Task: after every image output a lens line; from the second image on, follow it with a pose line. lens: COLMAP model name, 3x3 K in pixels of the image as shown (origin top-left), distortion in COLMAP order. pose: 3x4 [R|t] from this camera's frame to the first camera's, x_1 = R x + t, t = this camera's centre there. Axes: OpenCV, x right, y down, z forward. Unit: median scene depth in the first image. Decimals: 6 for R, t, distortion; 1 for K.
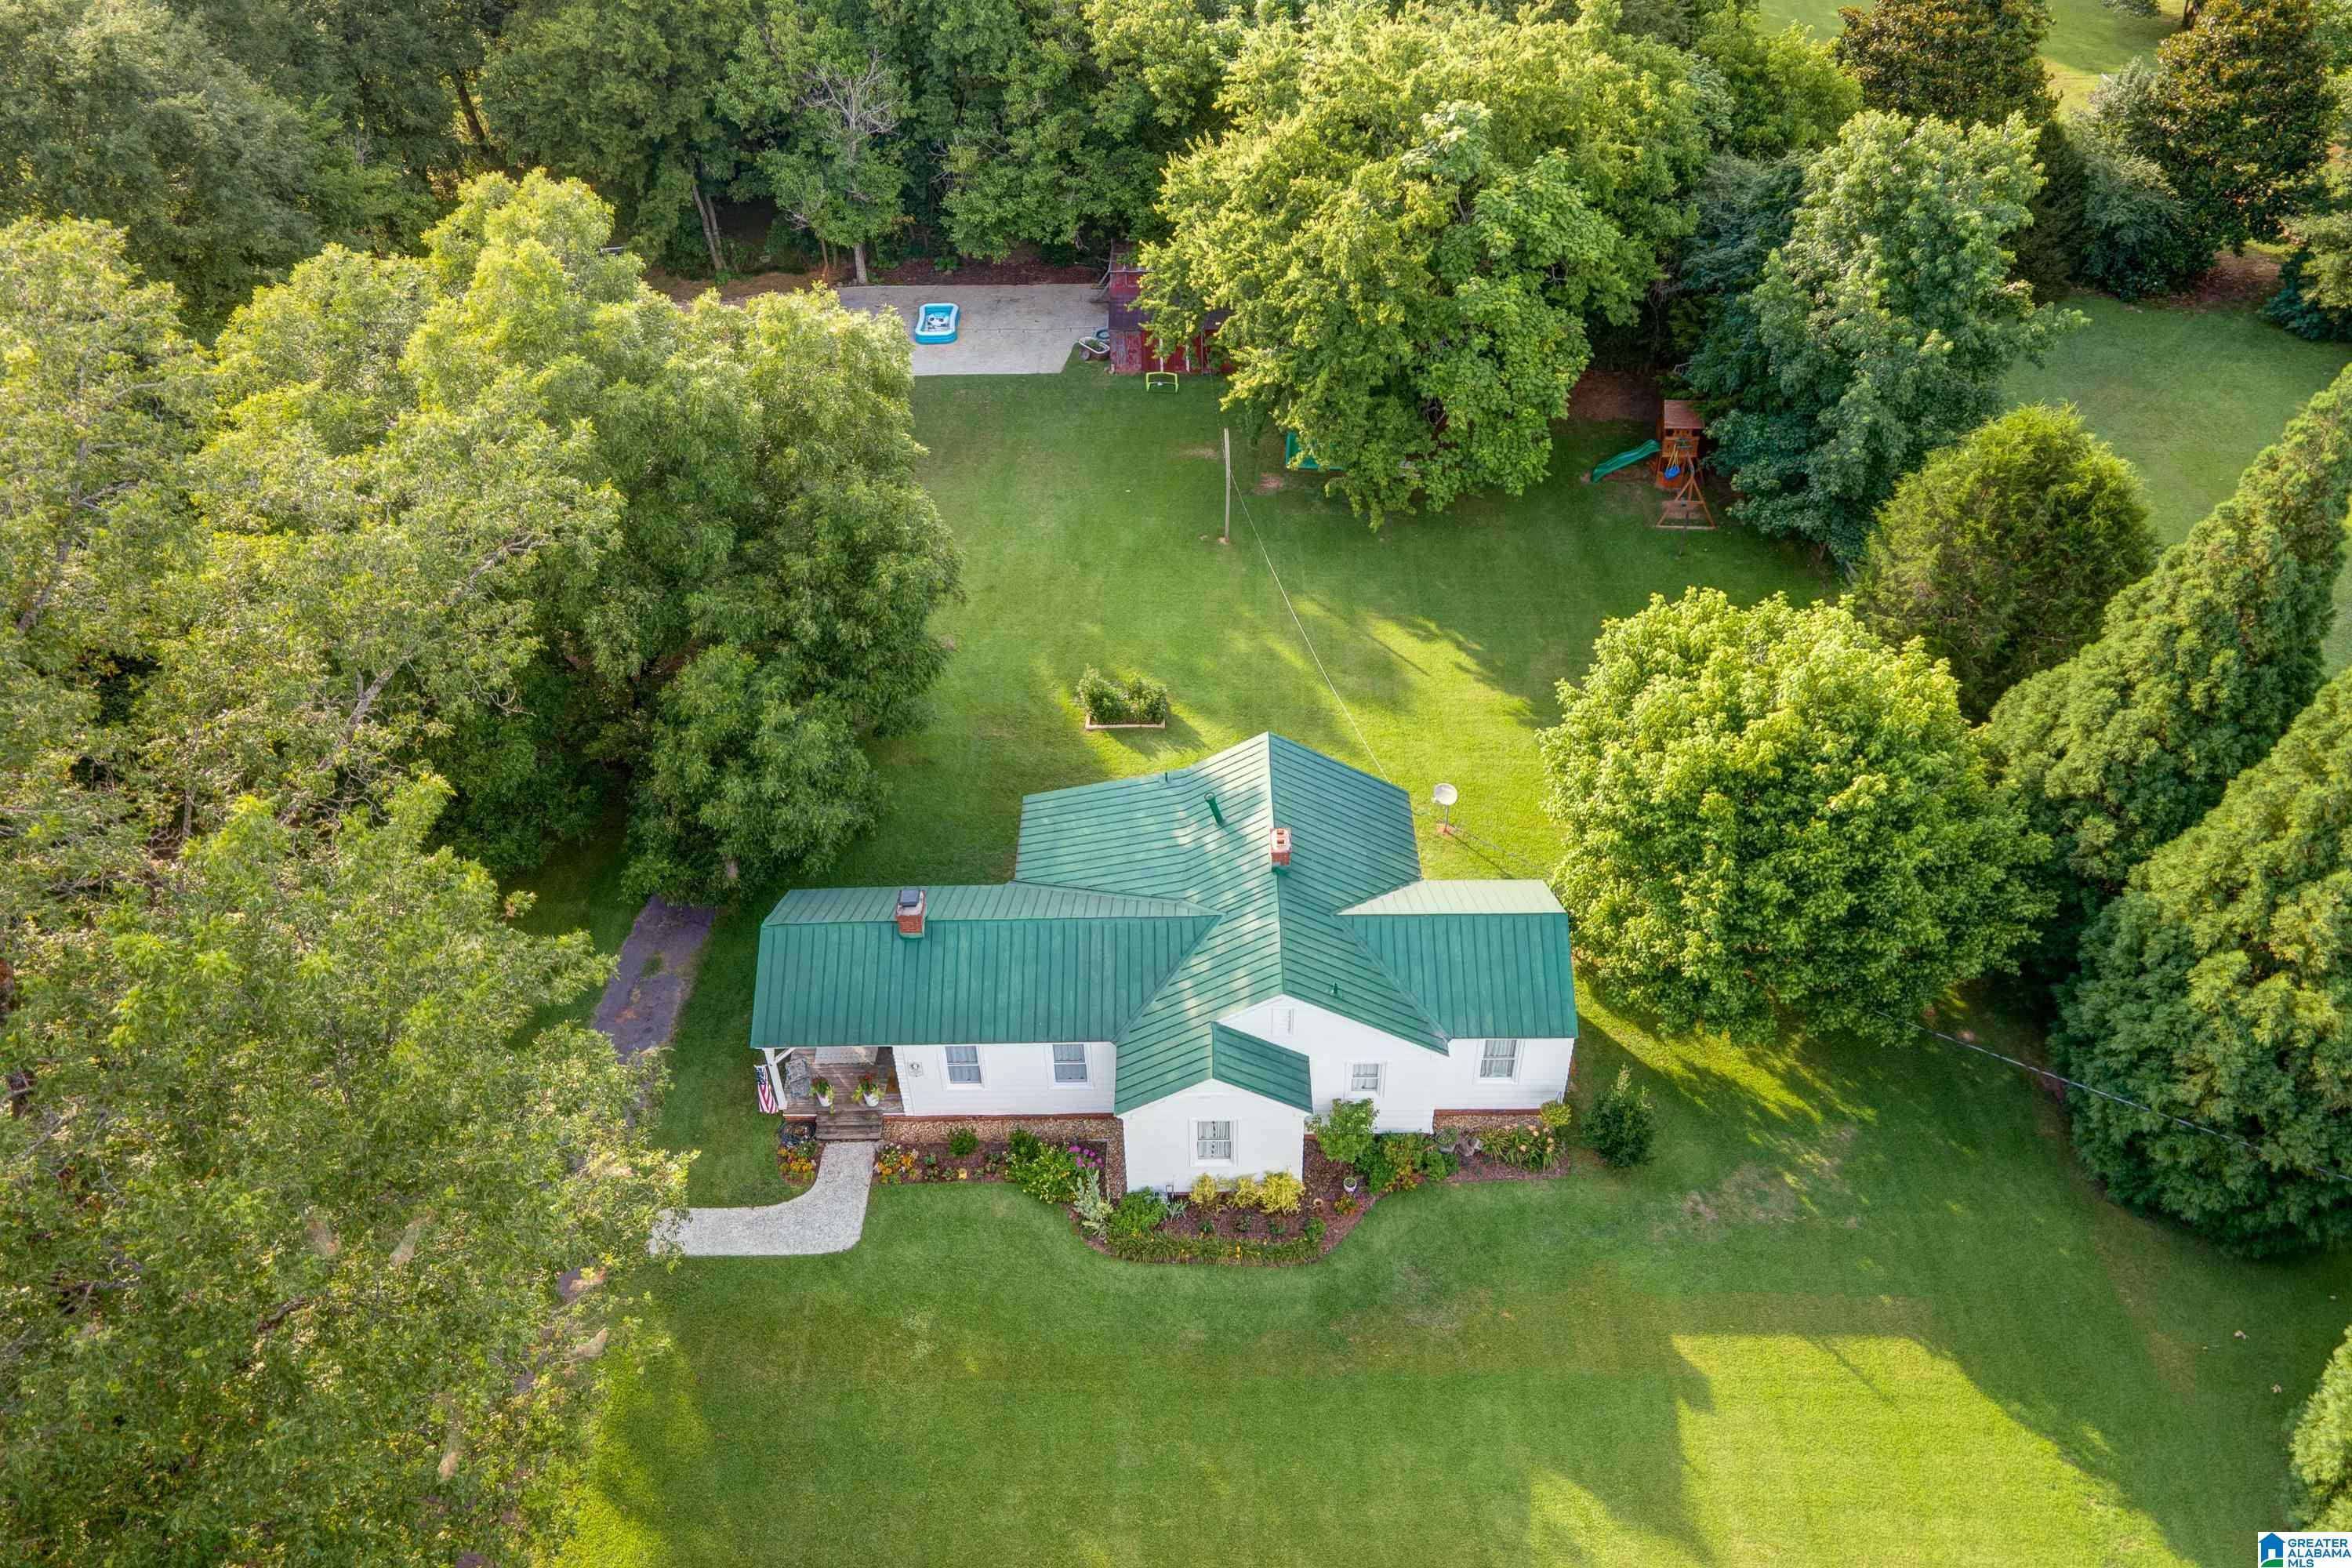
lens RADIAL K [[1617.1, 0, 1176.0], [0, 1617.1, 784.0], [0, 0, 1]] dist [0.003654, 0.058147]
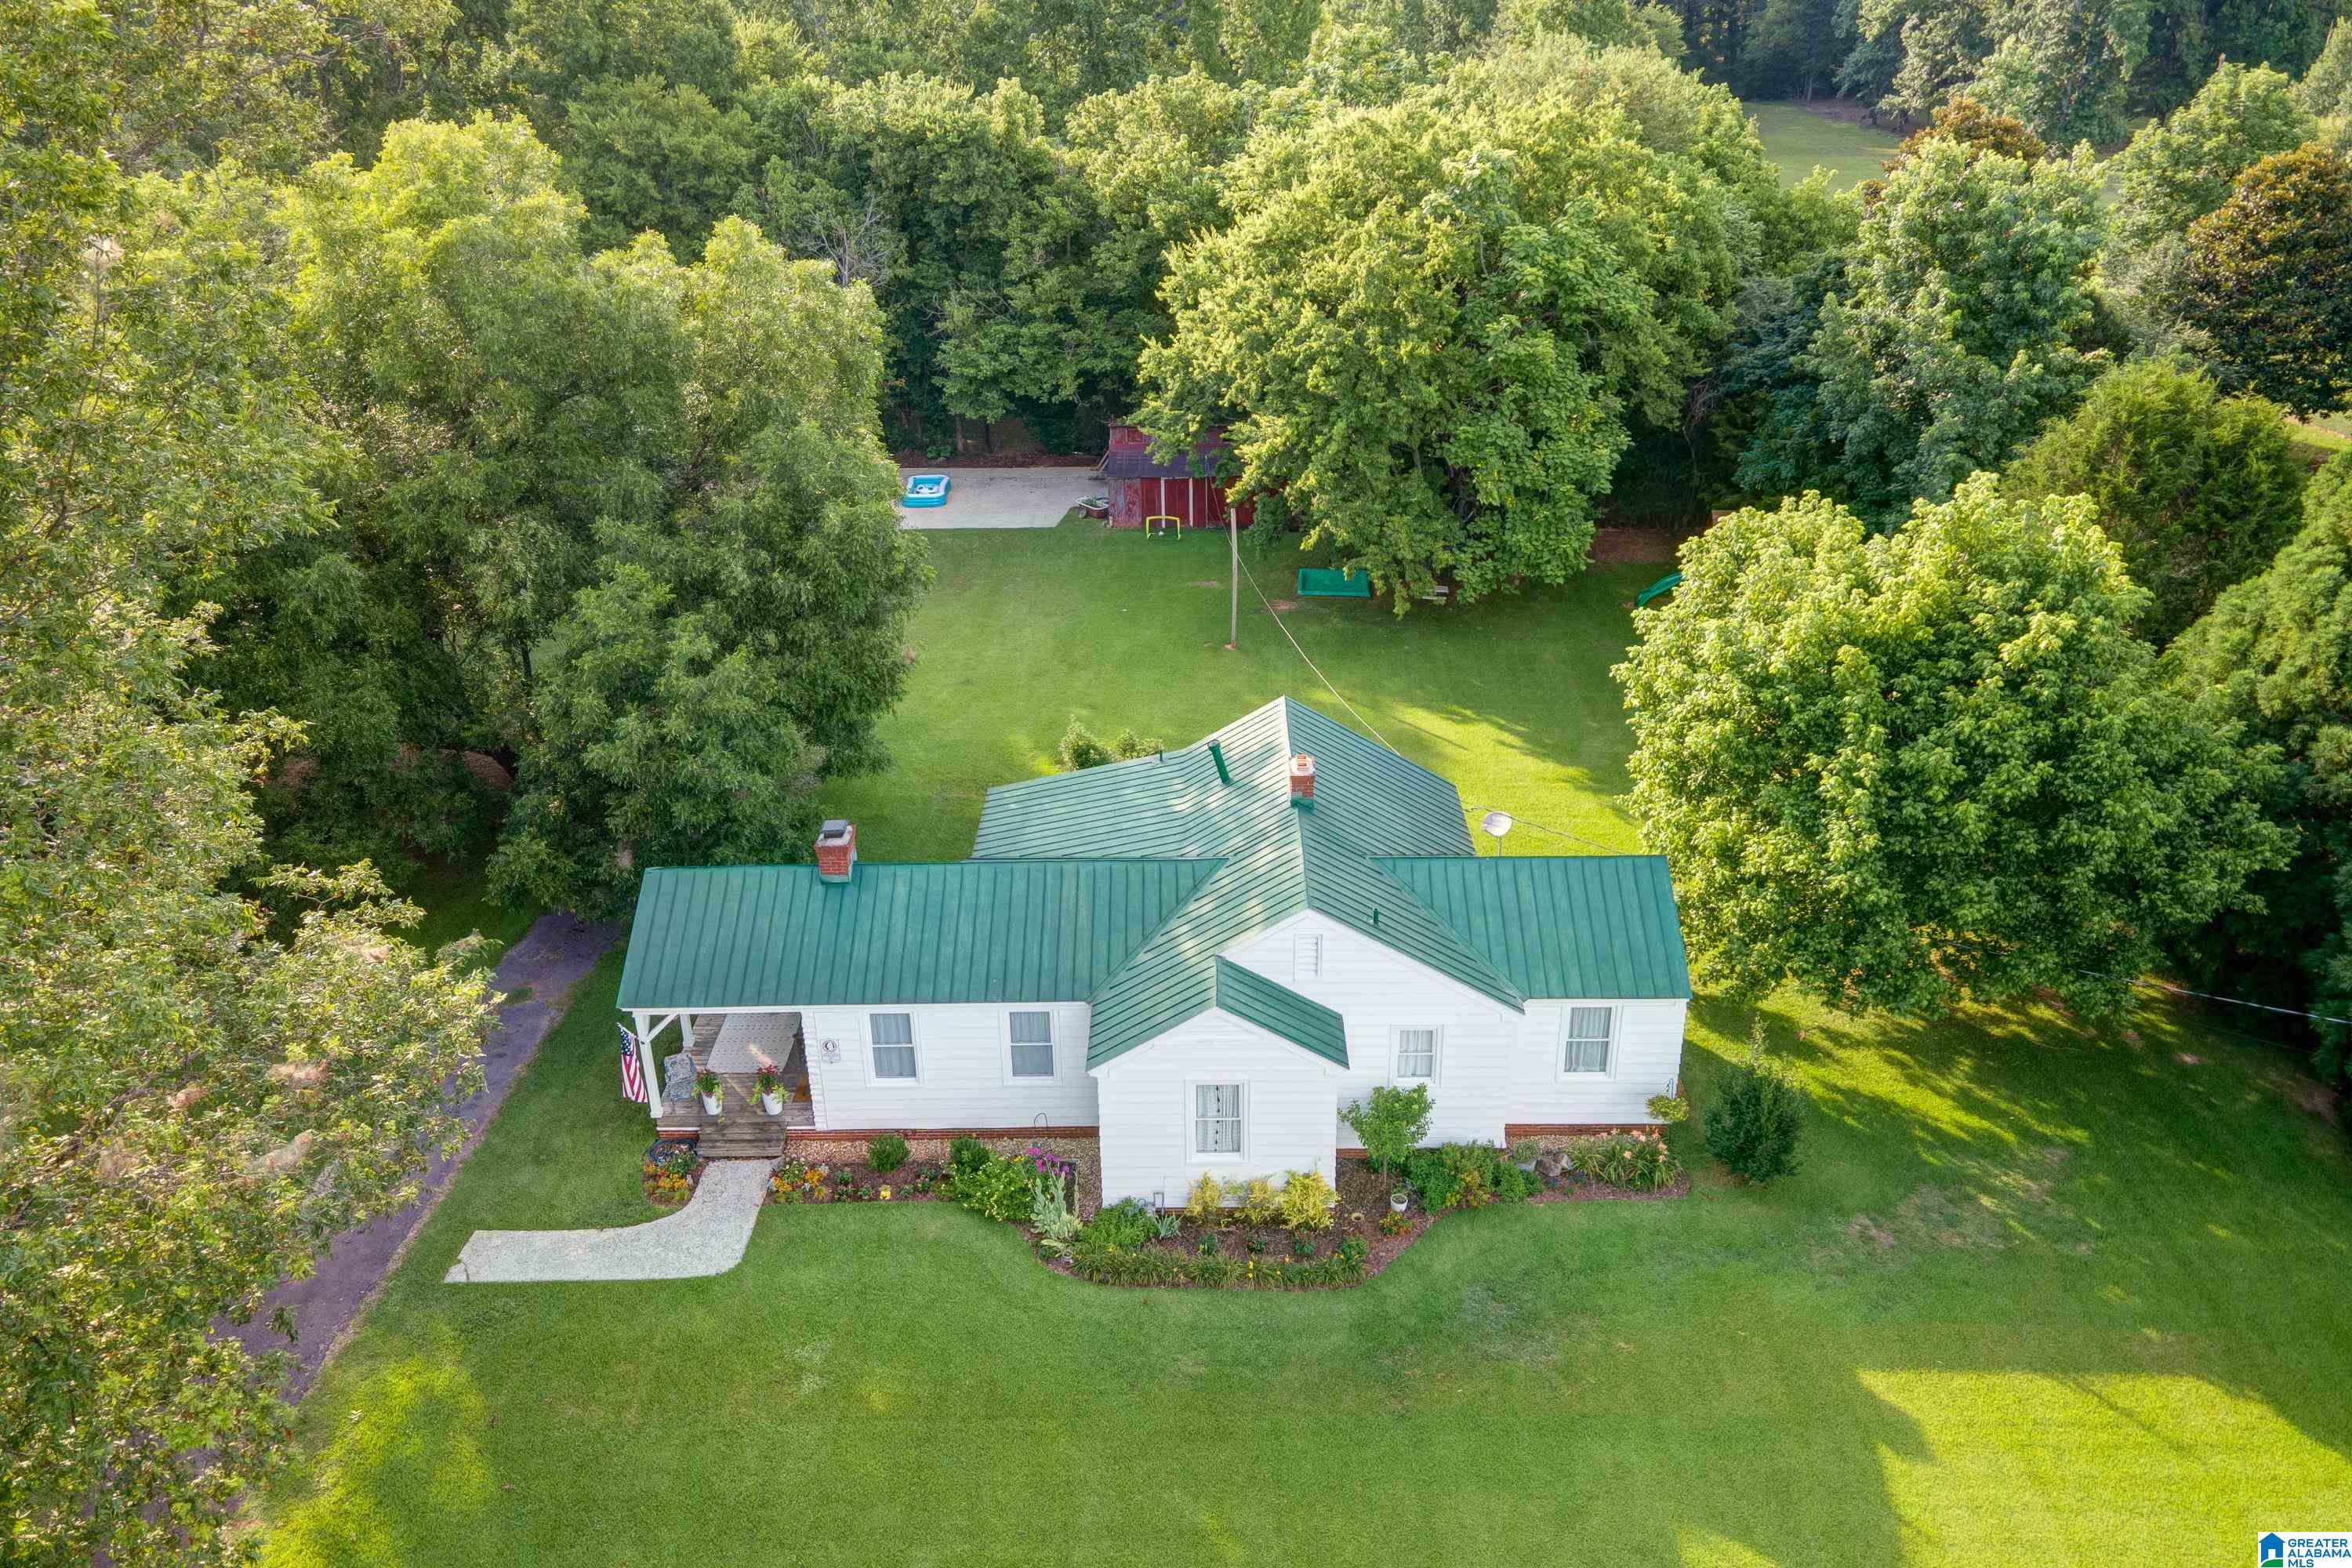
lens RADIAL K [[1683.2, 0, 1176.0], [0, 1683.2, 784.0], [0, 0, 1]] dist [0.004330, 0.072847]
pose [[0.999969, 0.007374, -0.002784, 0.004664], [-0.007818, 0.972776, -0.231617, 0.237534], [0.001001, 0.231632, 0.972803, 0.191252]]
